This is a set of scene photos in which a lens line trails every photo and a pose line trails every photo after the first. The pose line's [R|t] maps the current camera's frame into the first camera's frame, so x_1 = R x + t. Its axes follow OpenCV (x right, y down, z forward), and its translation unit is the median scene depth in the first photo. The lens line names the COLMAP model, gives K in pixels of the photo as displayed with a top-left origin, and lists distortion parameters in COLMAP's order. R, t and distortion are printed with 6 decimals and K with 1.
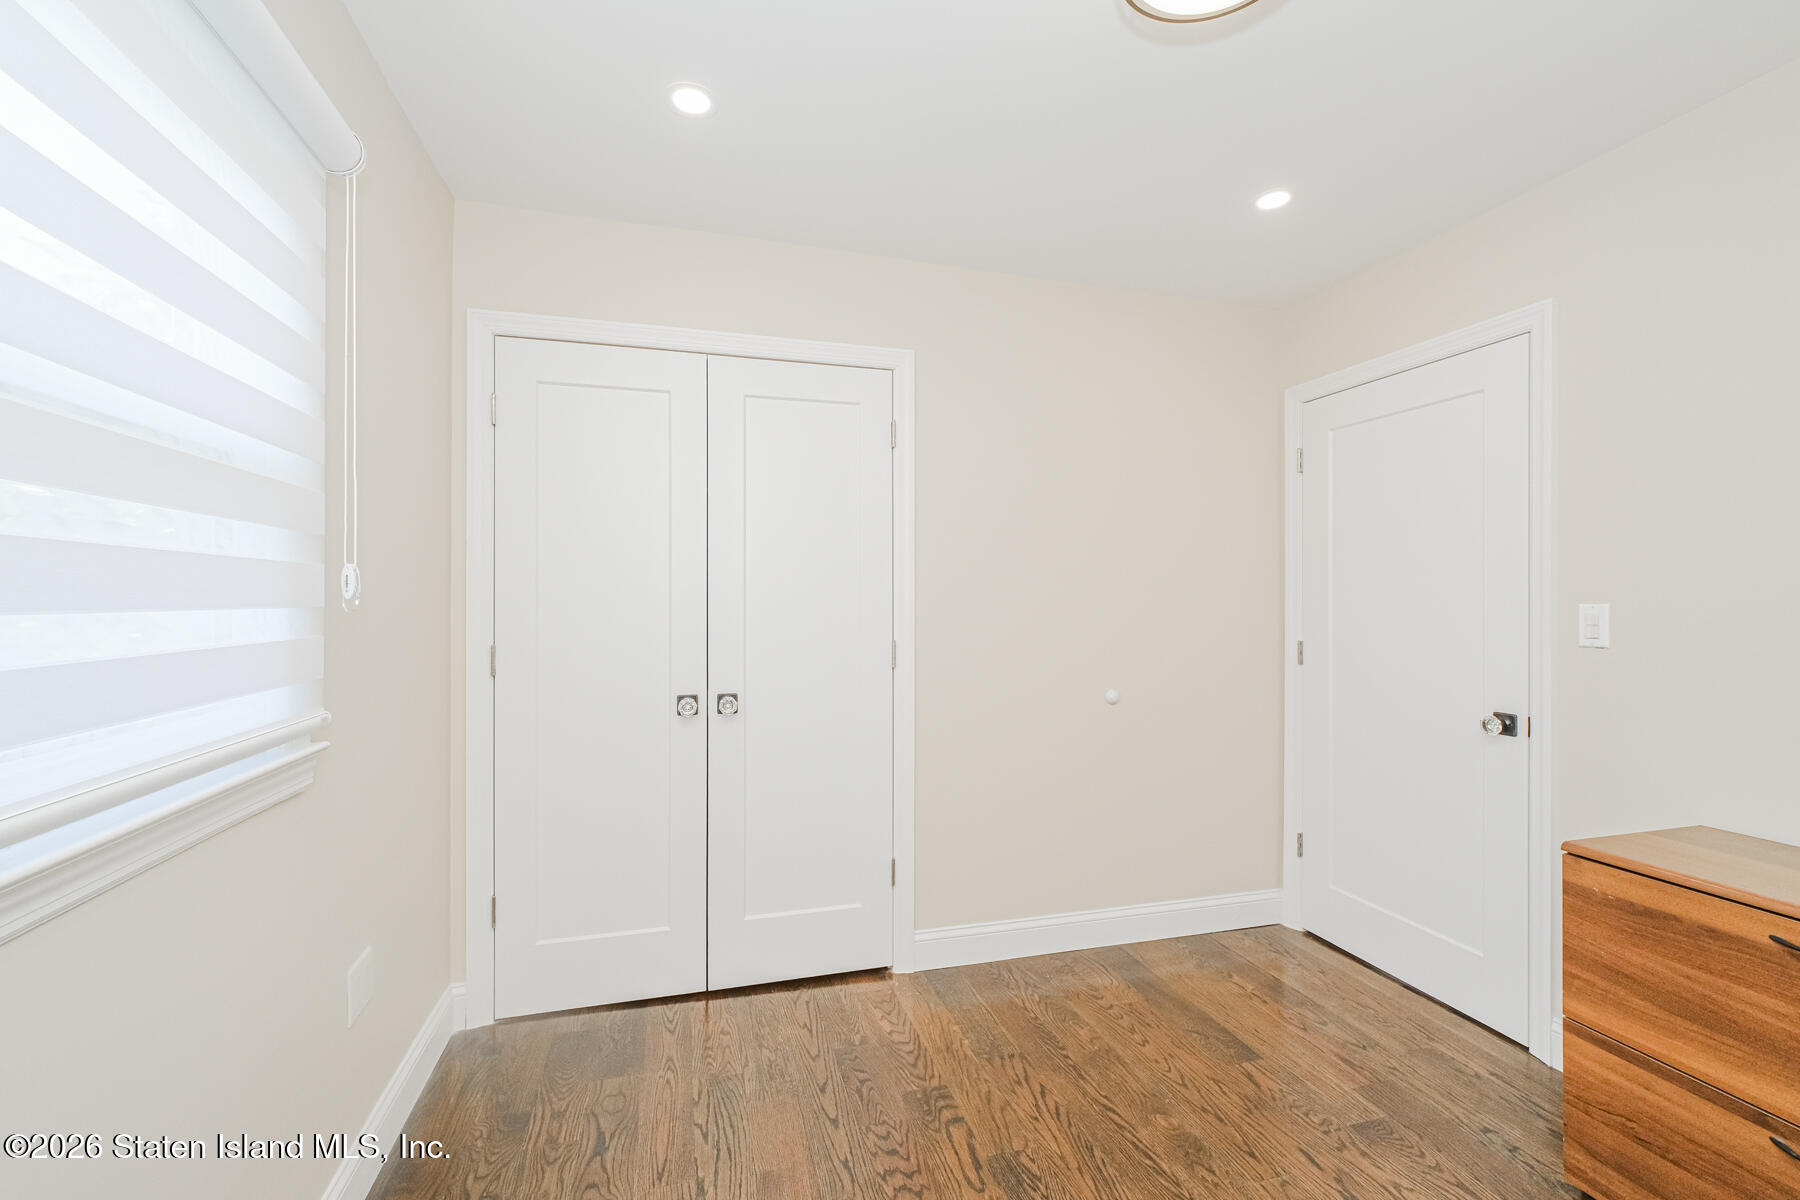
lens RADIAL K [[751.2, 0, 906.7], [0, 751.2, 597.7], [0, 0, 1]] dist [-0.001524, -0.000540]
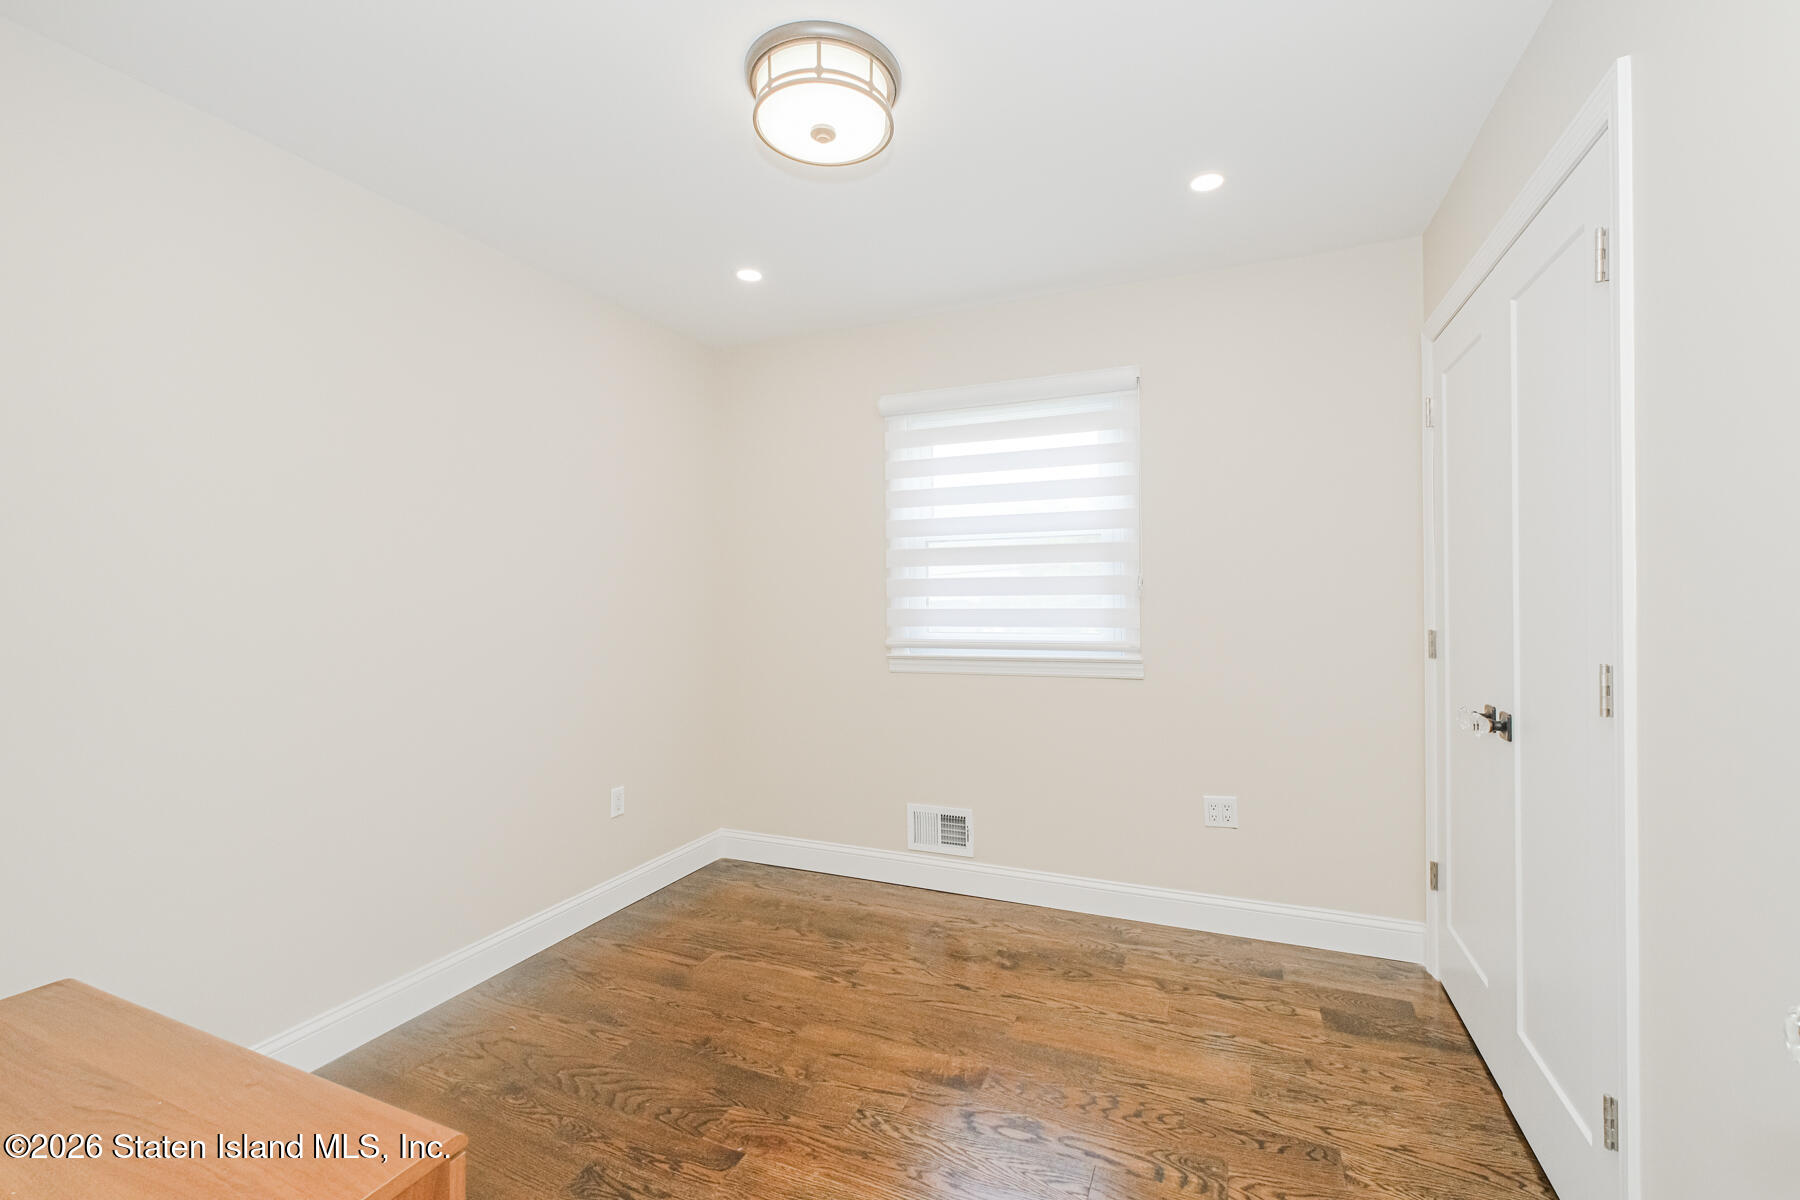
lens RADIAL K [[751.2, 0, 906.7], [0, 751.2, 597.7], [0, 0, 1]] dist [-0.001524, -0.000540]
pose [[-0.635528, -0.001217, -0.772077, 1.004474], [0.002299, 0.999991, -0.003469, 0.024255], [0.772074, -0.003979, -0.635520, 1.434927]]
